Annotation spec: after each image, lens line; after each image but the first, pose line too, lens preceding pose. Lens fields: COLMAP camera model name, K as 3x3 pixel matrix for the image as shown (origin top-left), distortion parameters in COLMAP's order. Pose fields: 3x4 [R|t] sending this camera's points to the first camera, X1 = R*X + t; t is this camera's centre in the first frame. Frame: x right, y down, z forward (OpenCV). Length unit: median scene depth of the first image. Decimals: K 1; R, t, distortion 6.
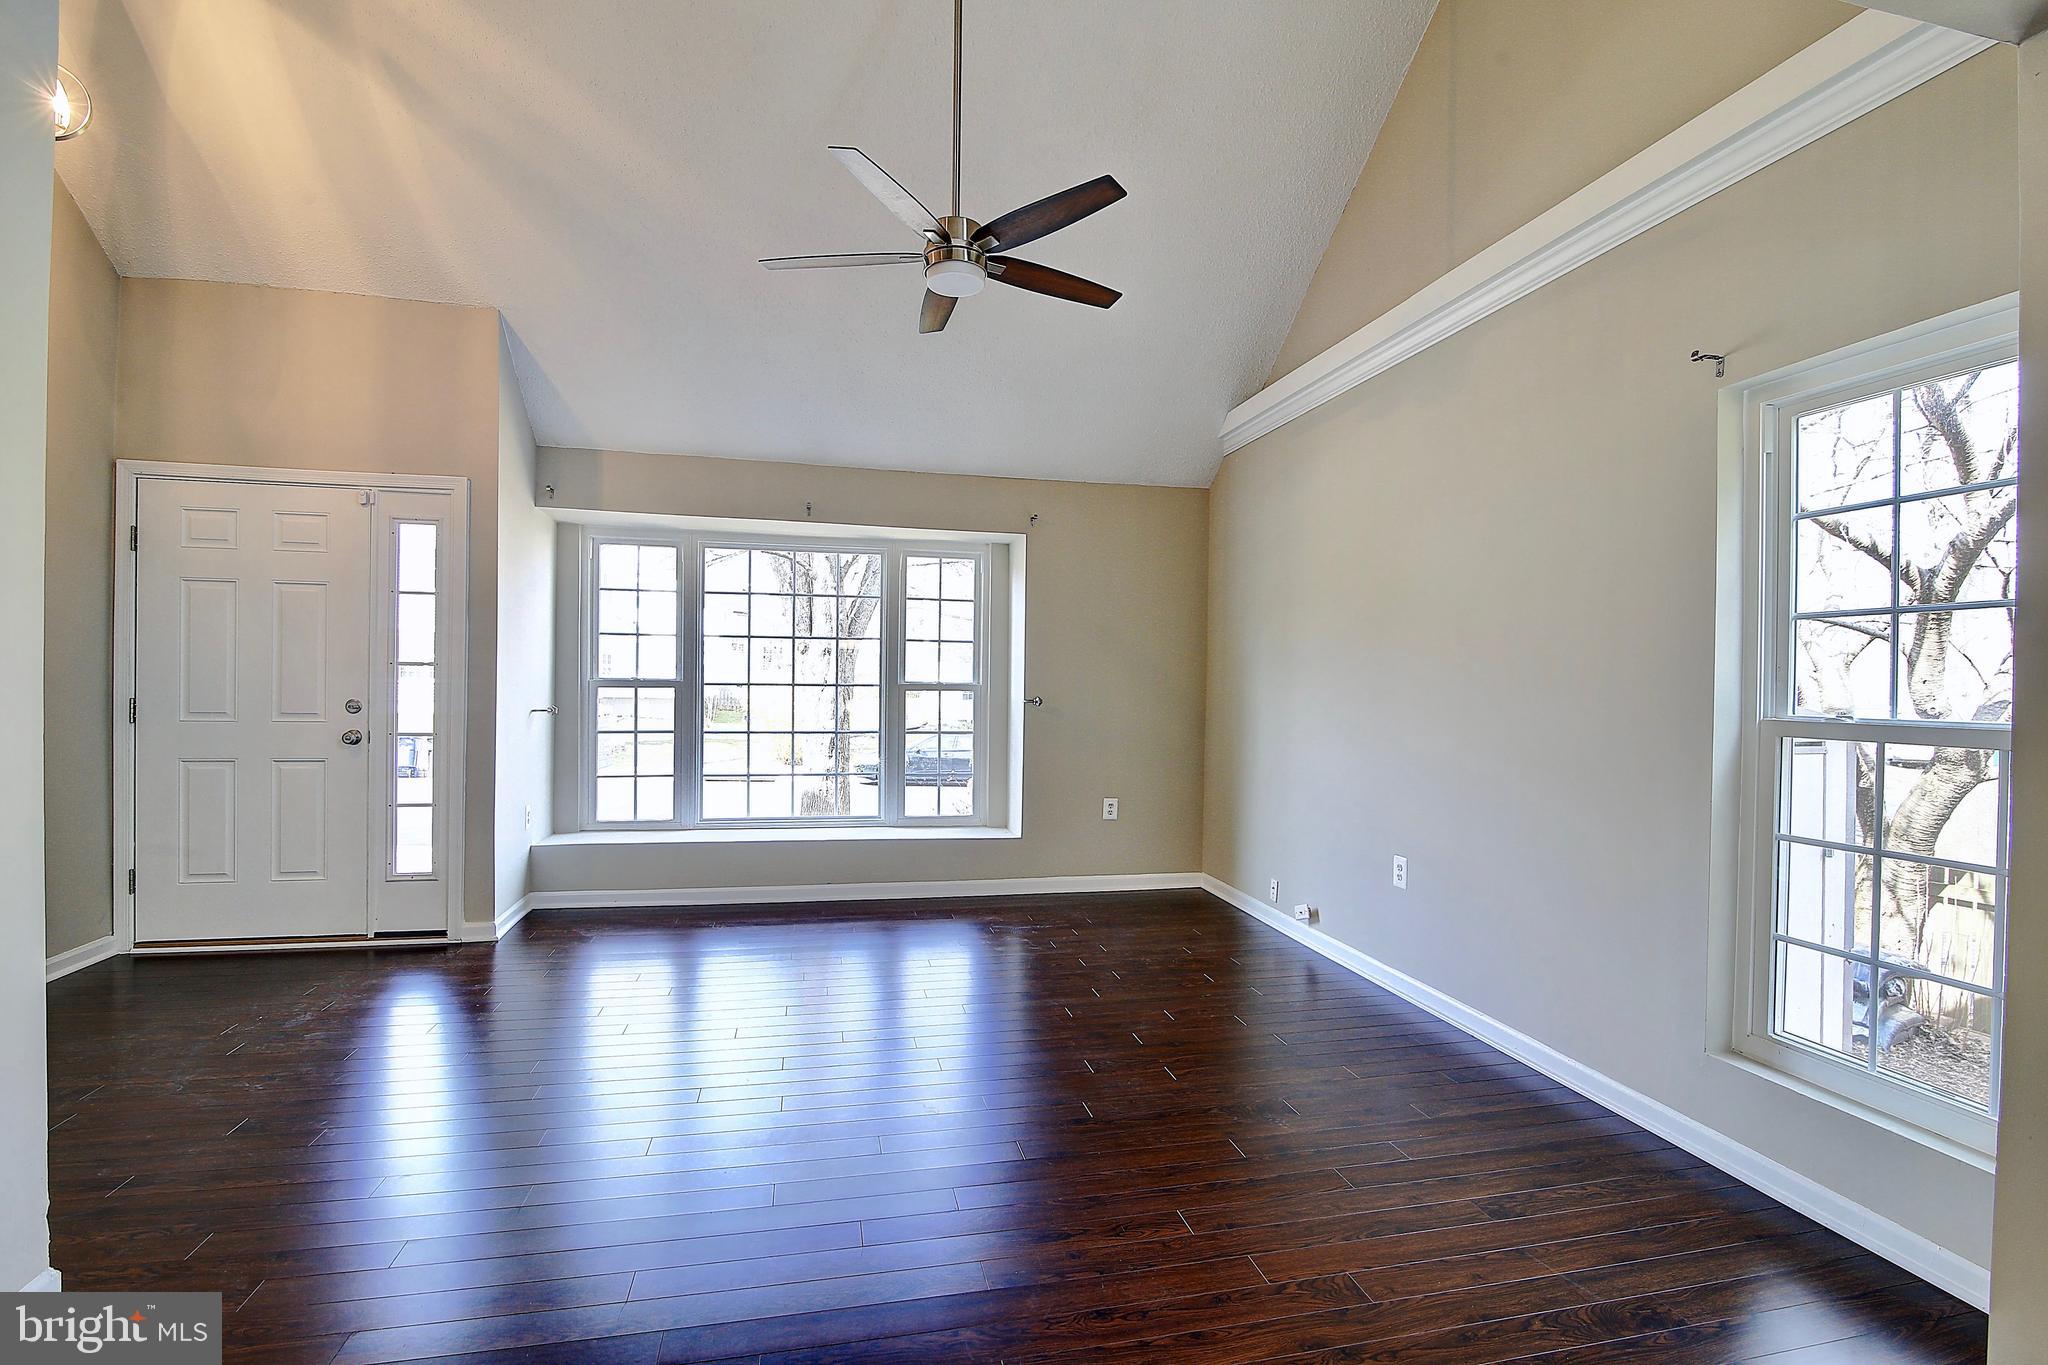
lens RADIAL K [[940.1, 0, 1027.0], [0, 940.1, 687.0], [0, 0, 1]] dist [-0.015971, -0.000840]
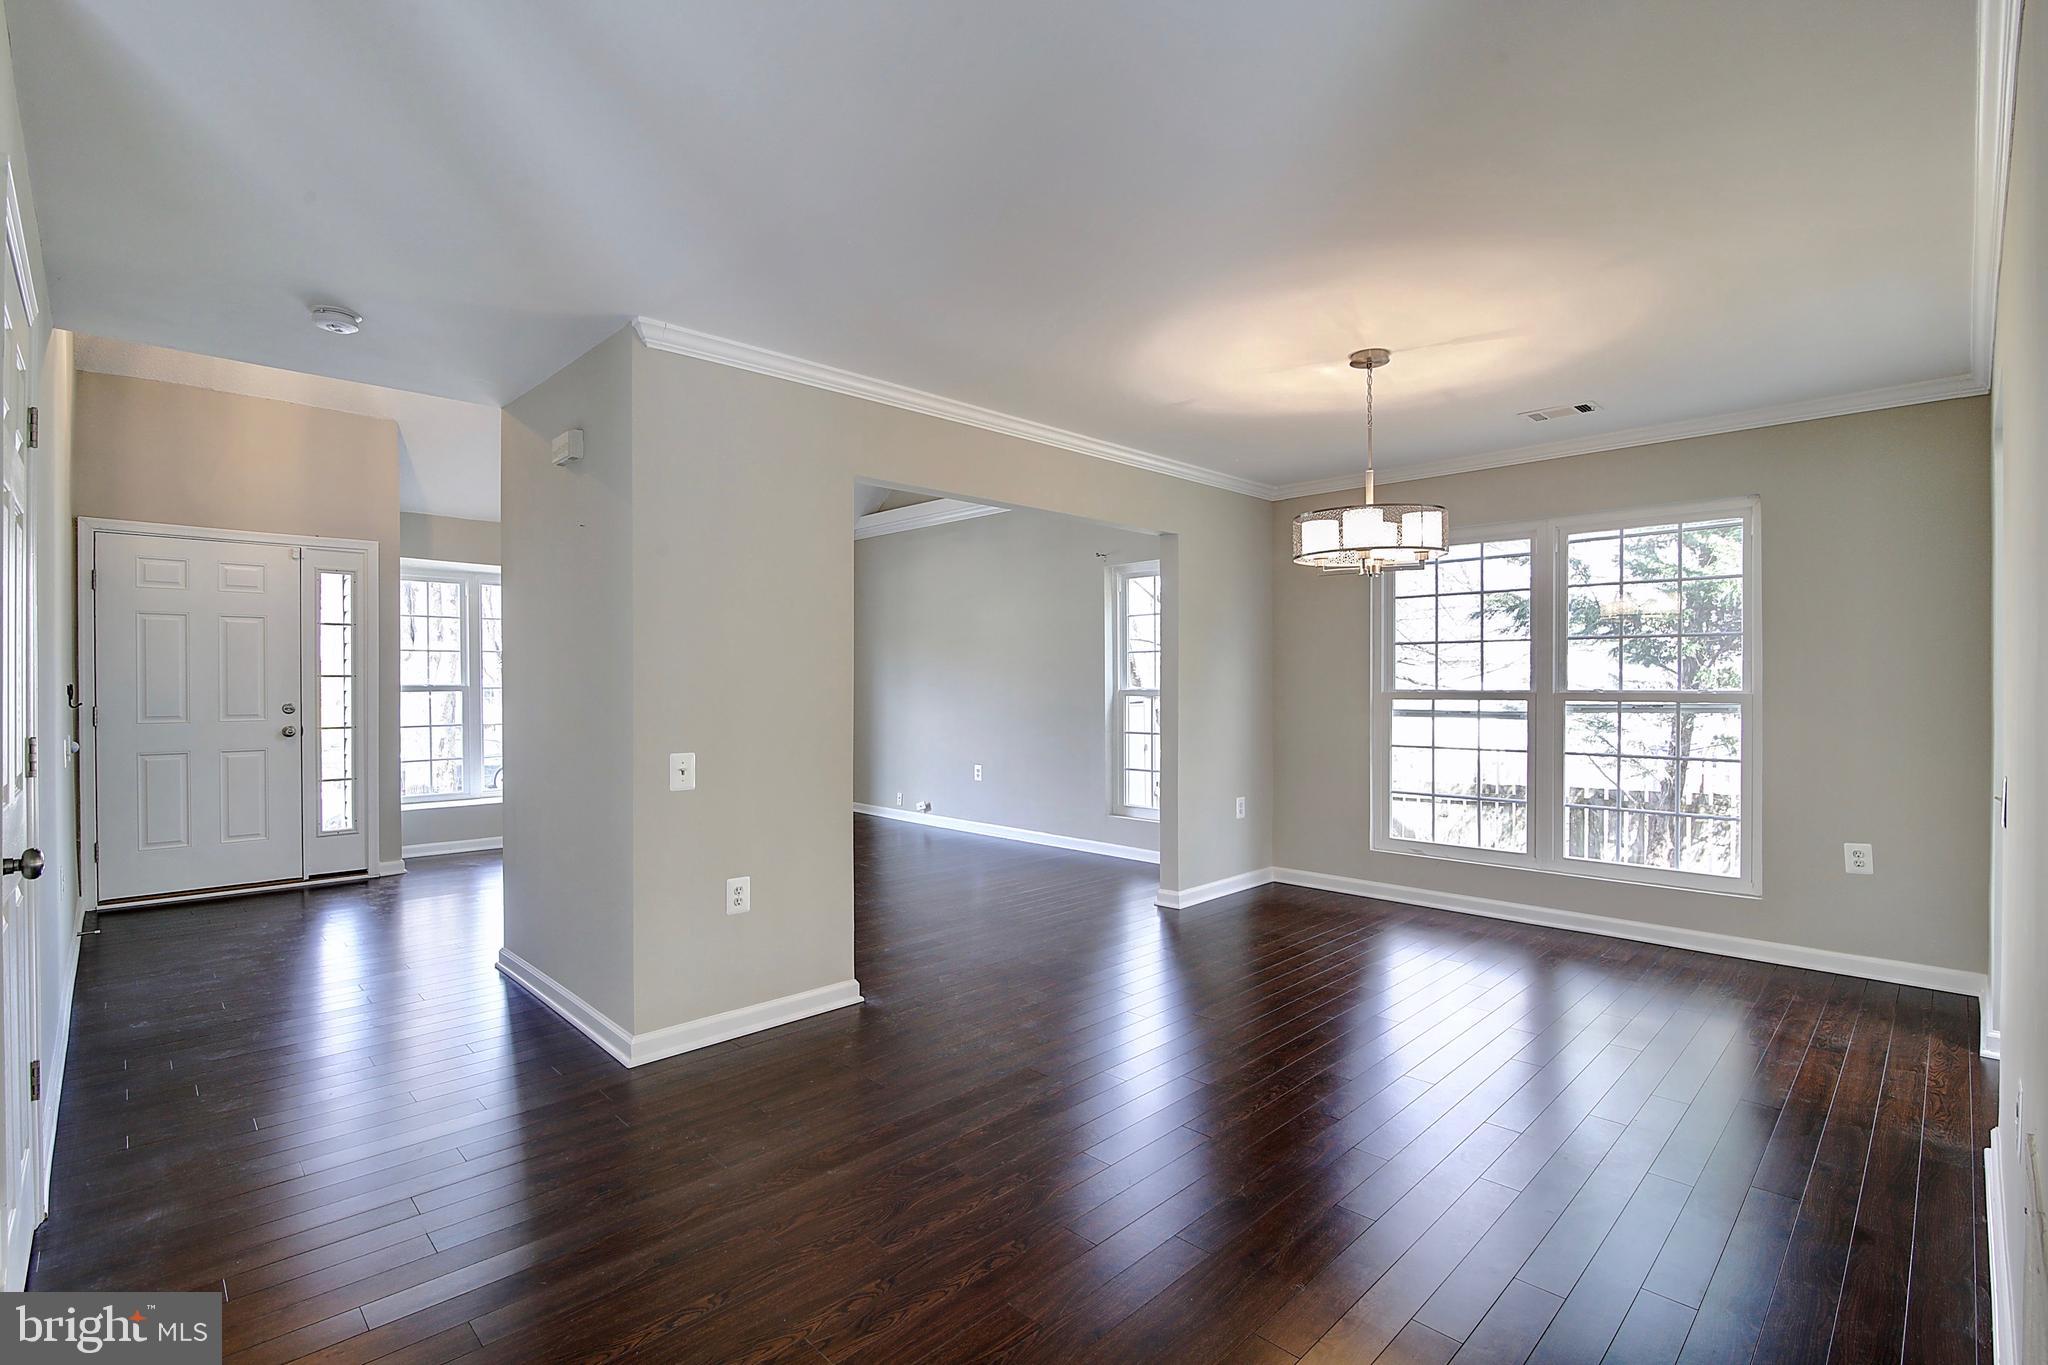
lens RADIAL K [[940.1, 0, 1027.0], [0, 940.1, 687.0], [0, 0, 1]] dist [-0.015971, -0.000840]
pose [[0.849126, -0.019100, 0.527845, -0.522340], [0.017685, 0.999814, 0.007729, -0.001984], [-0.527894, 0.002772, 0.849305, -0.699903]]
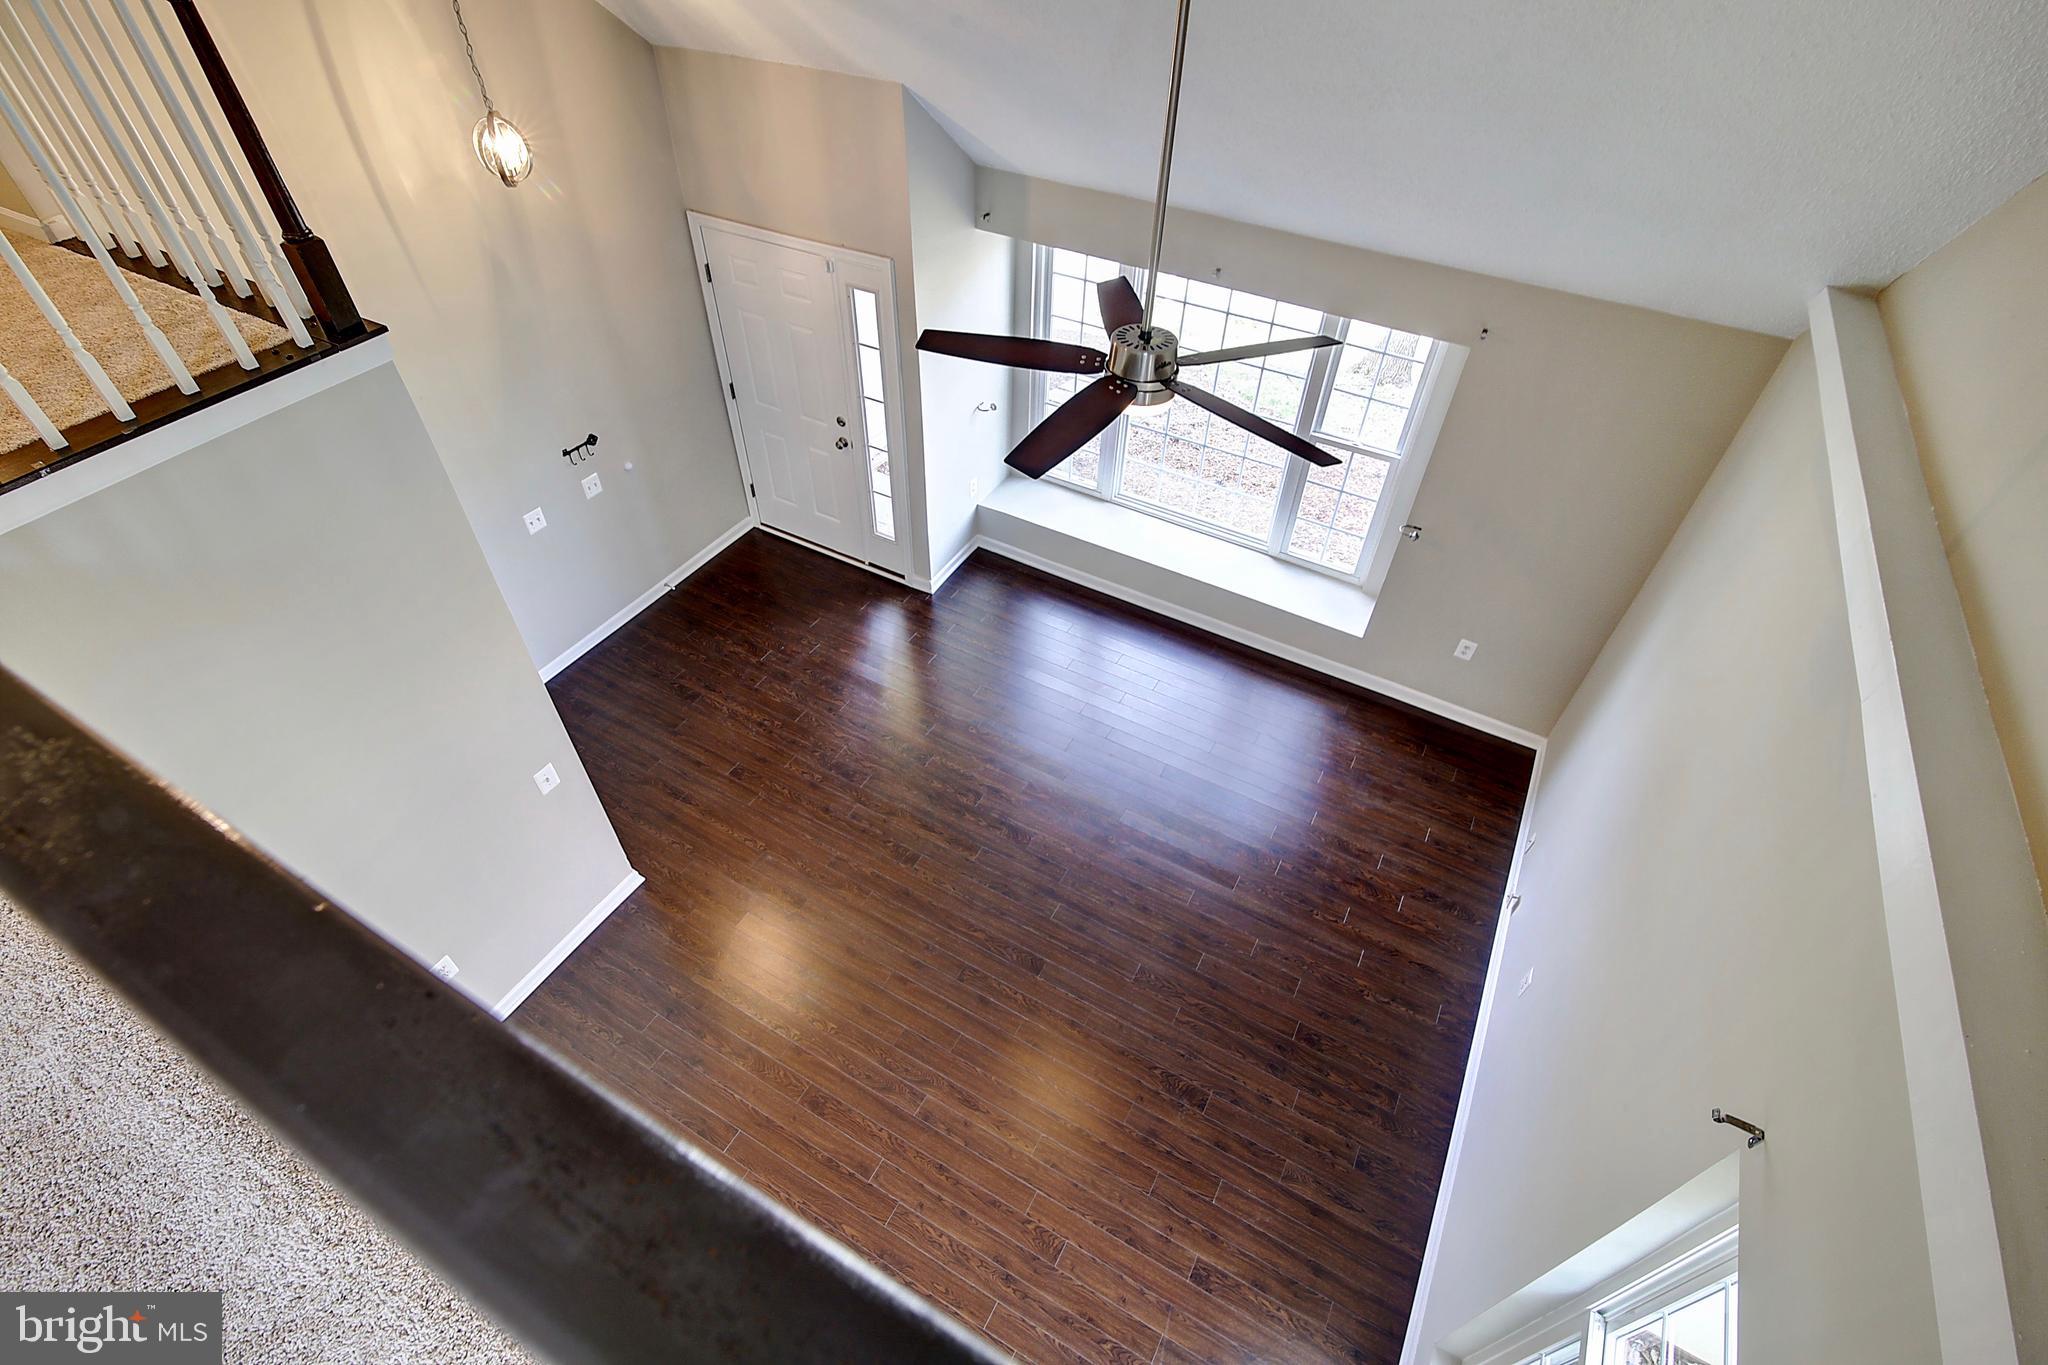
lens RADIAL K [[940.1, 0, 1027.0], [0, 940.1, 687.0], [0, 0, 1]] dist [-0.015971, -0.000840]
pose [[0.742909, 0.477157, -0.469476, 0.295380], [-0.020890, 0.717531, 0.696213, -0.650165], [0.669066, -0.507415, 0.543029, 0.247478]]
